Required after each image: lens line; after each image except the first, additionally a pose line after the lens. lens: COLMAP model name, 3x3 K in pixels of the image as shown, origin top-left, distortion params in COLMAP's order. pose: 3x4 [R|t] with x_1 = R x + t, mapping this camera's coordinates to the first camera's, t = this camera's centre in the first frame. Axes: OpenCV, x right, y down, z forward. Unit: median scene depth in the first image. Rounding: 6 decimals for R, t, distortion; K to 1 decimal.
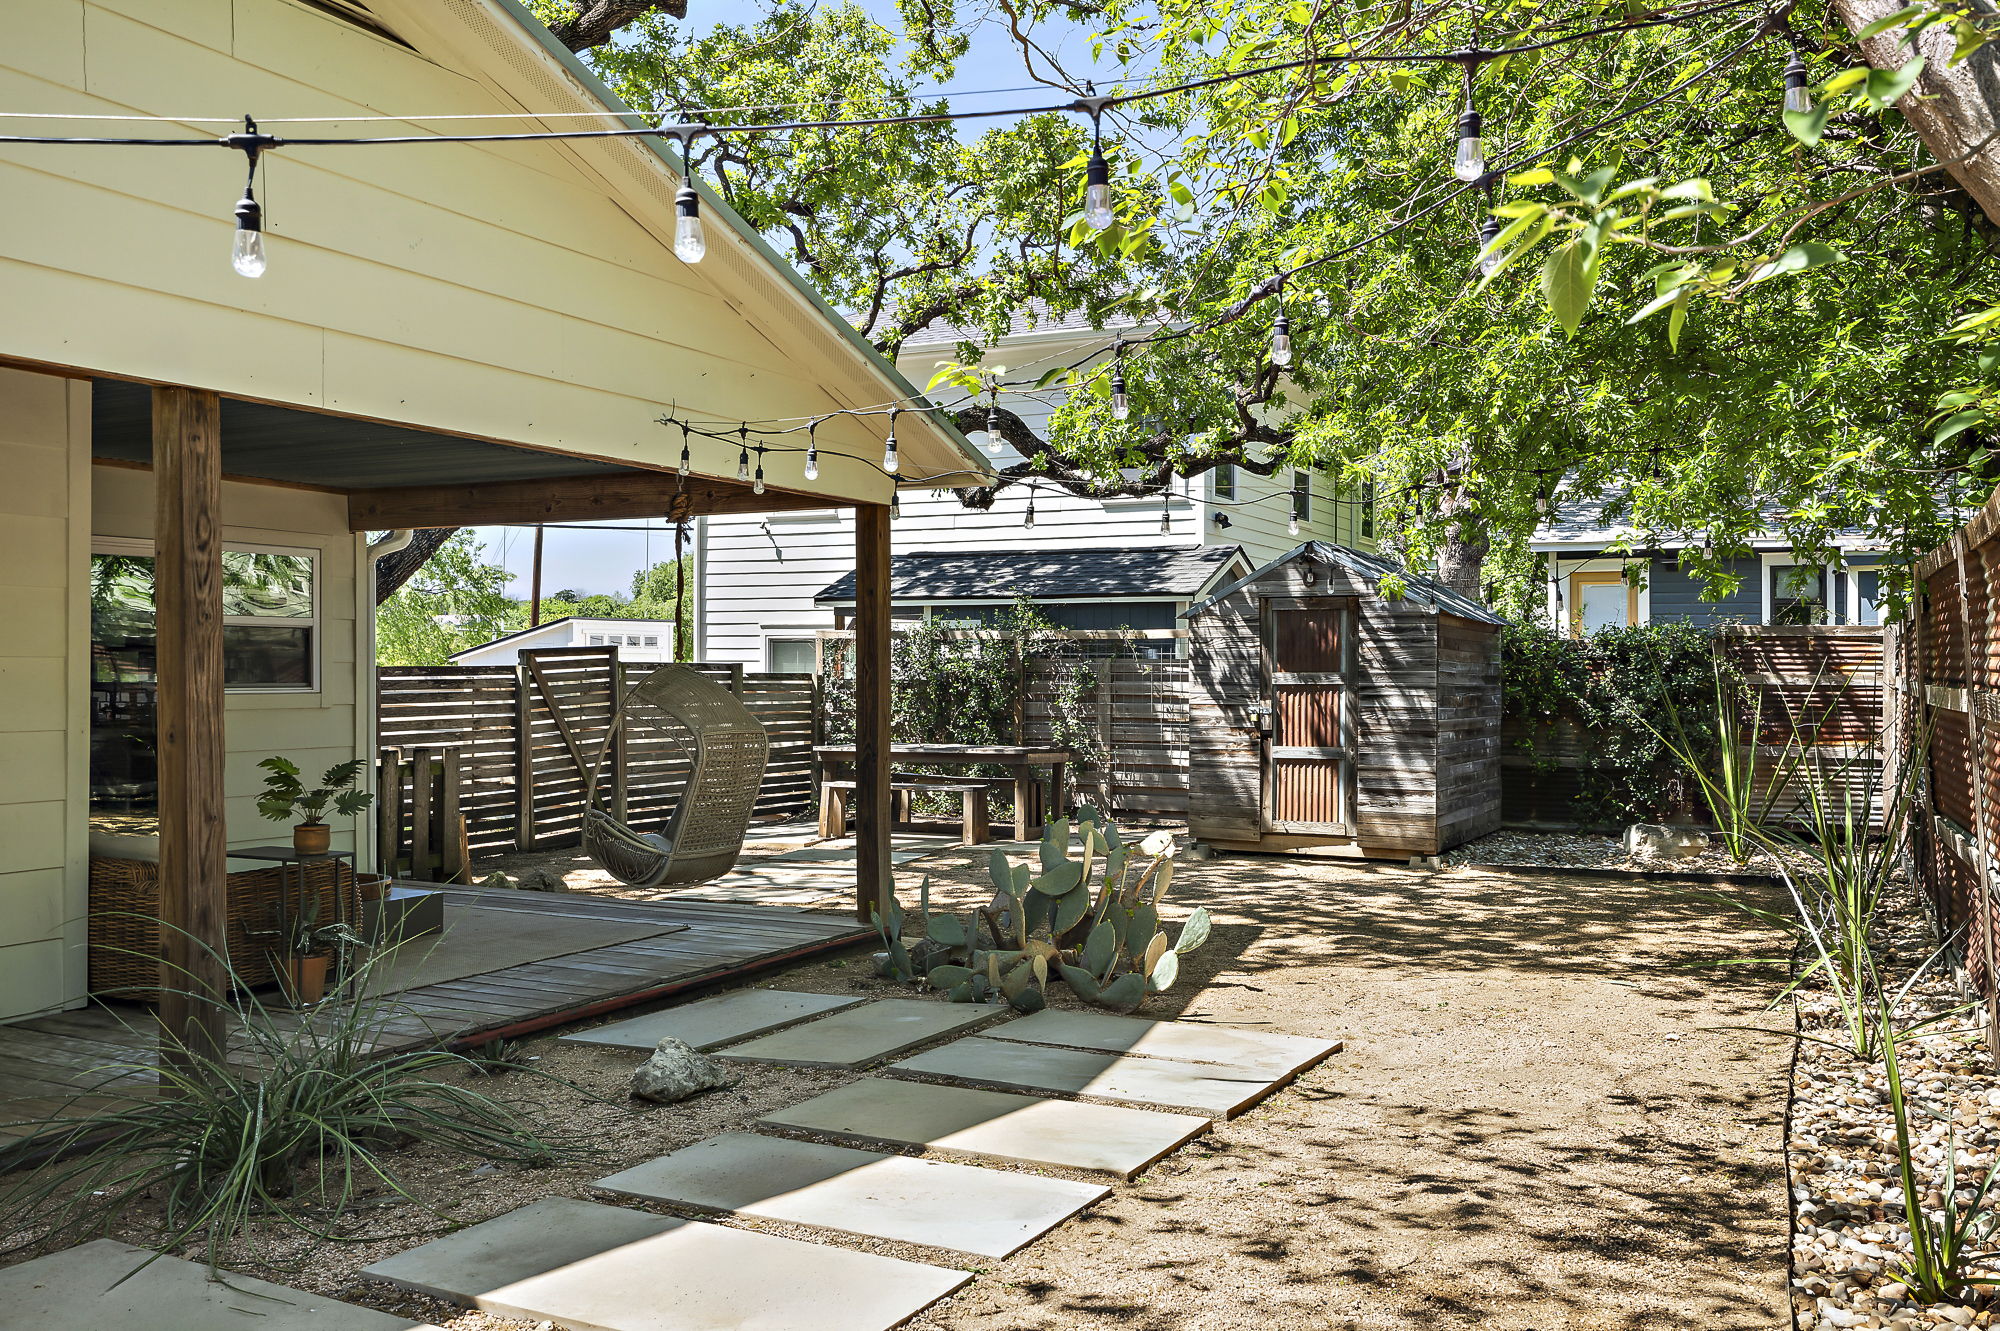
lens RADIAL K [[1685.3, 0, 1013.7], [0, 1685.3, 661.6], [0, 0, 1]] dist [0.002657, -0.003699]
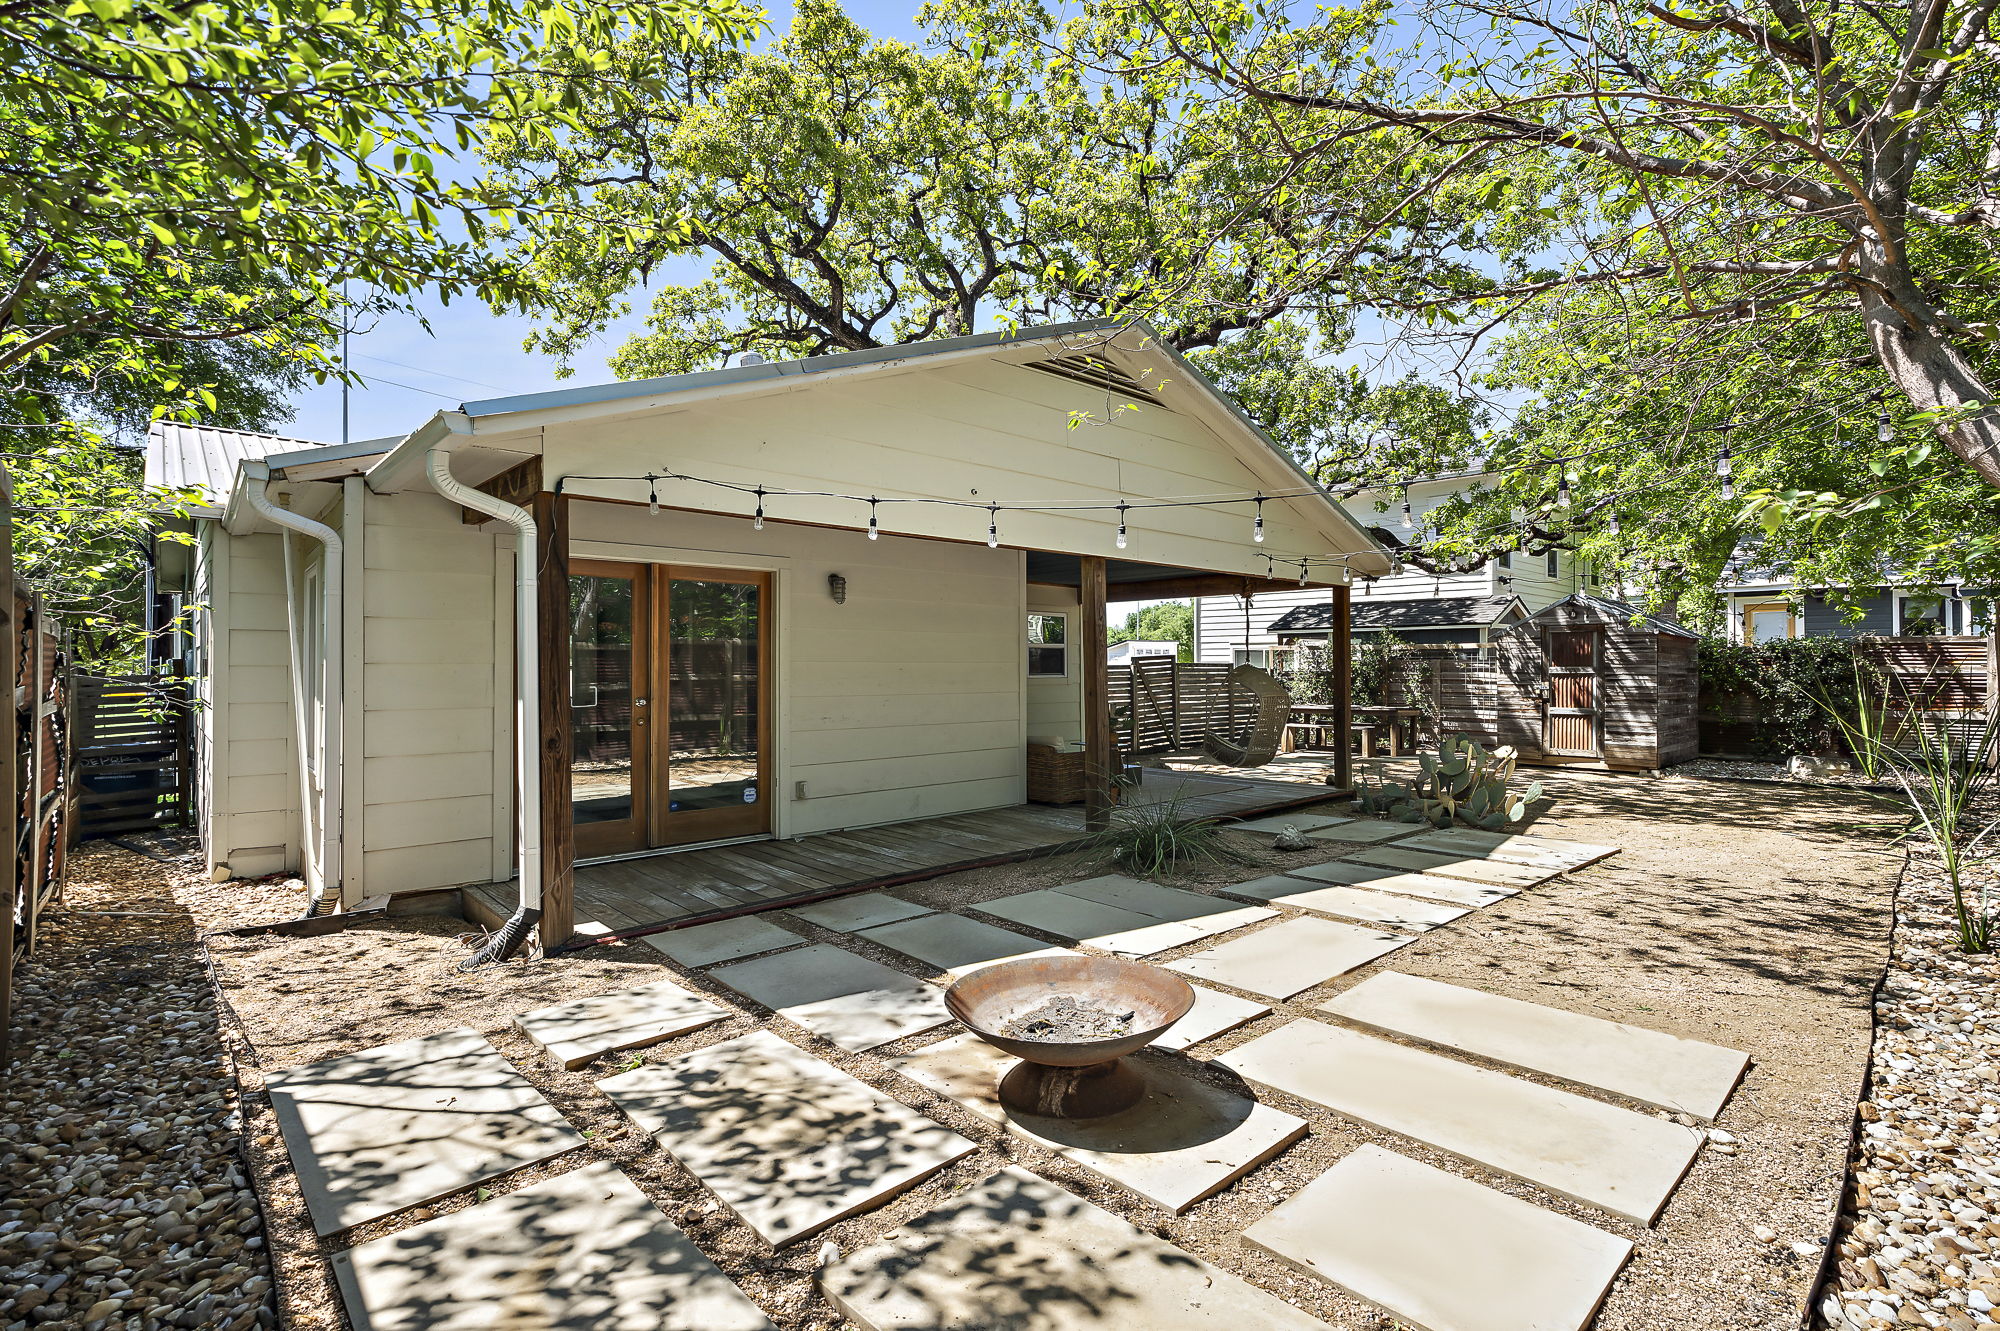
lens RADIAL K [[926.1, 0, 1003.3], [0, 926.1, 665.5], [0, 0, 1]] dist [-0.000058, 0.000152]
pose [[0.938864, -0.004821, -0.344254, -0.055896], [0.005963, 0.999980, 0.002259, -0.000657], [0.344236, -0.004174, 0.938874, -0.143616]]
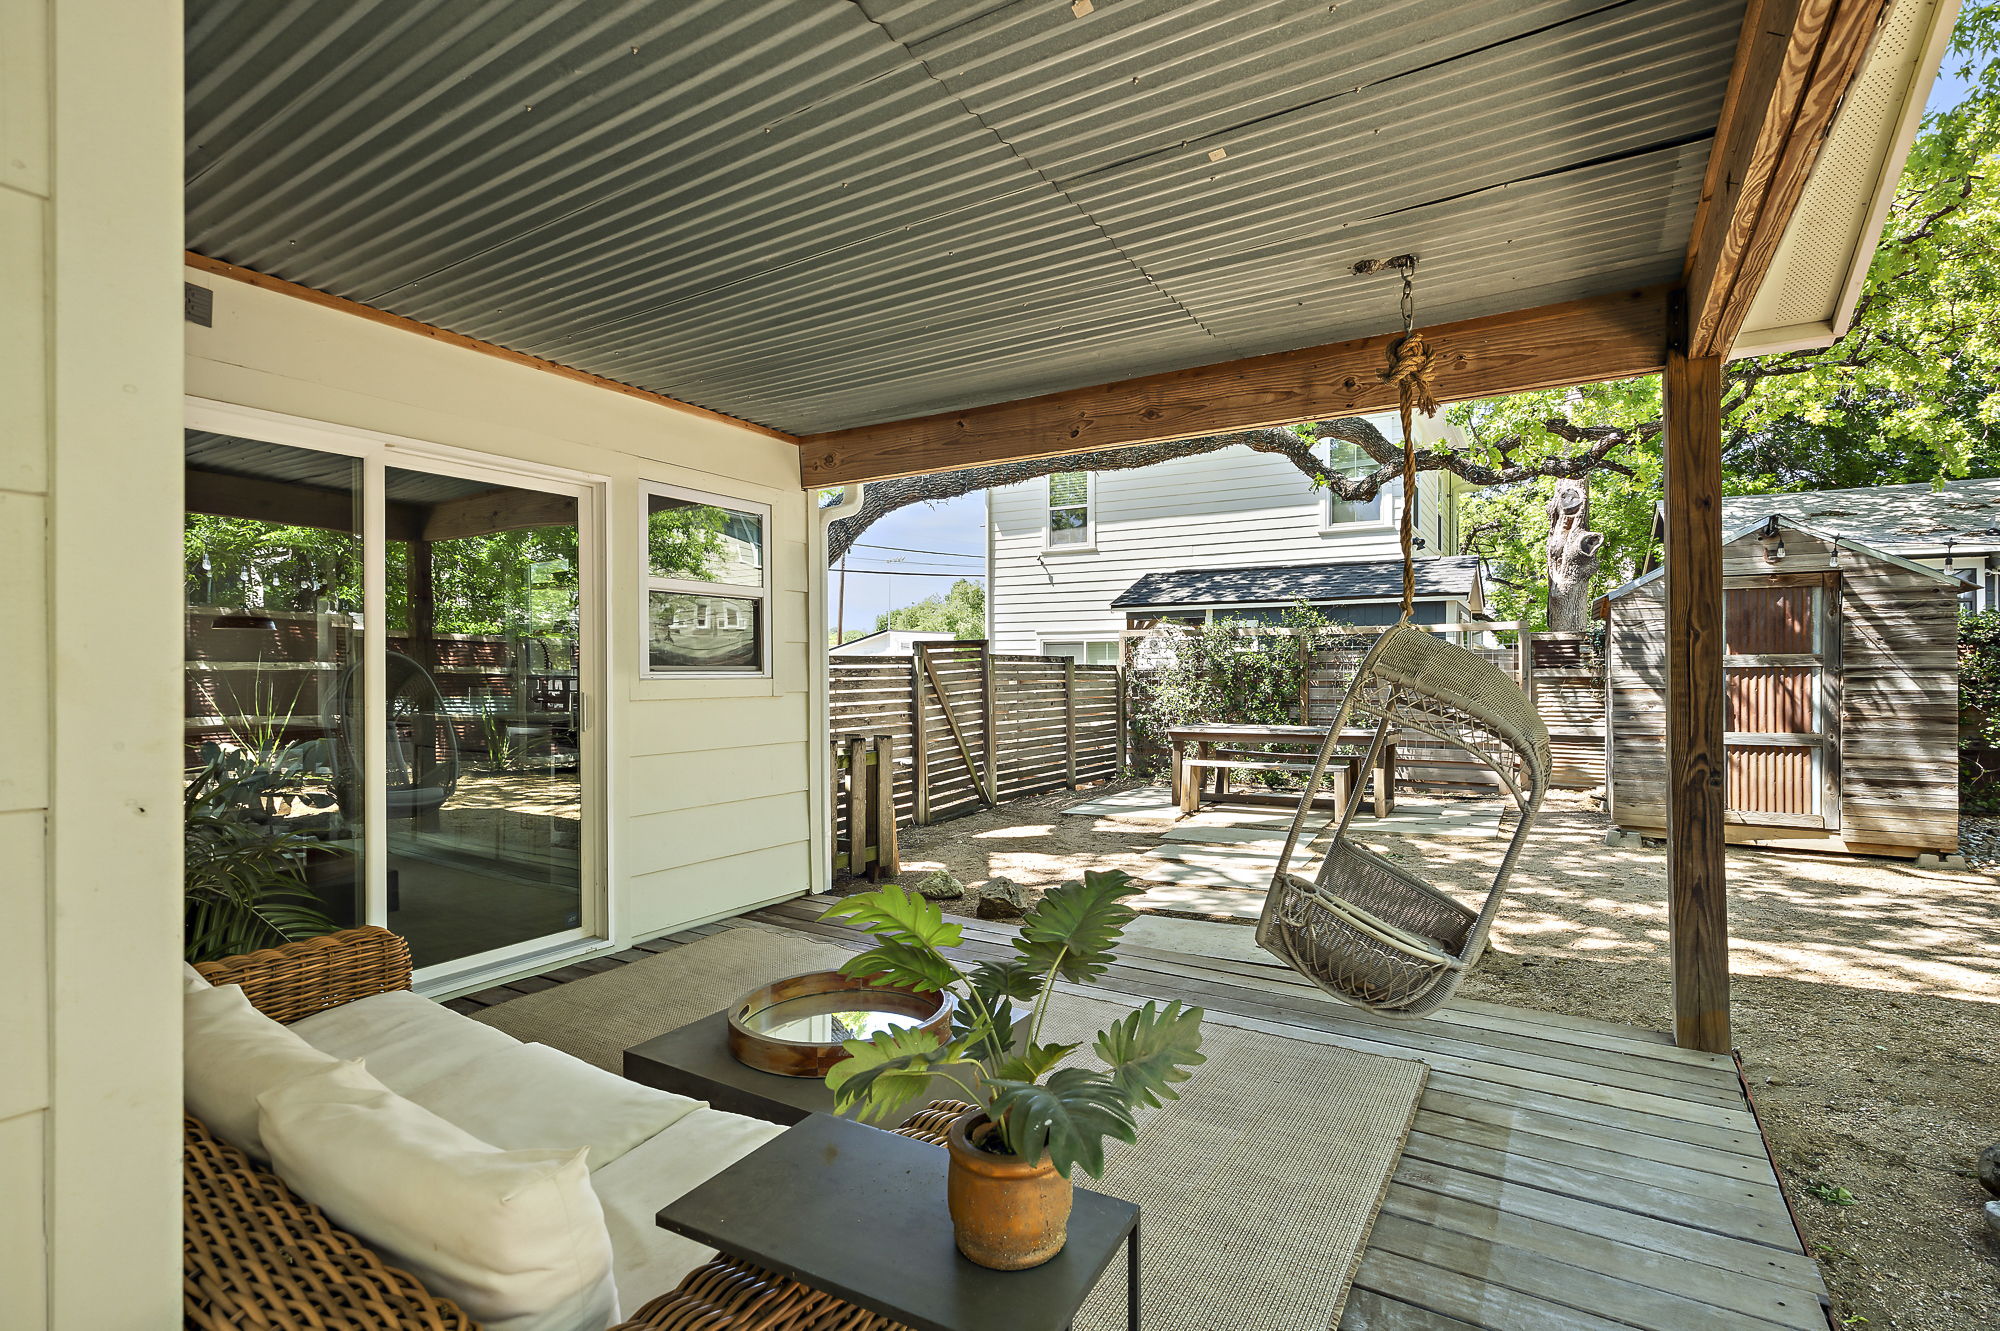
lens RADIAL K [[926.1, 0, 1011.6], [0, 926.1, 673.7], [0, 0, 1]] dist [-0.000058, 0.000152]
pose [[0.997943, -0.005030, -0.063907, -0.218446], [0.005486, 0.999961, 0.006957, 0.011487], [0.063870, -0.007293, 0.997932, 0.456849]]
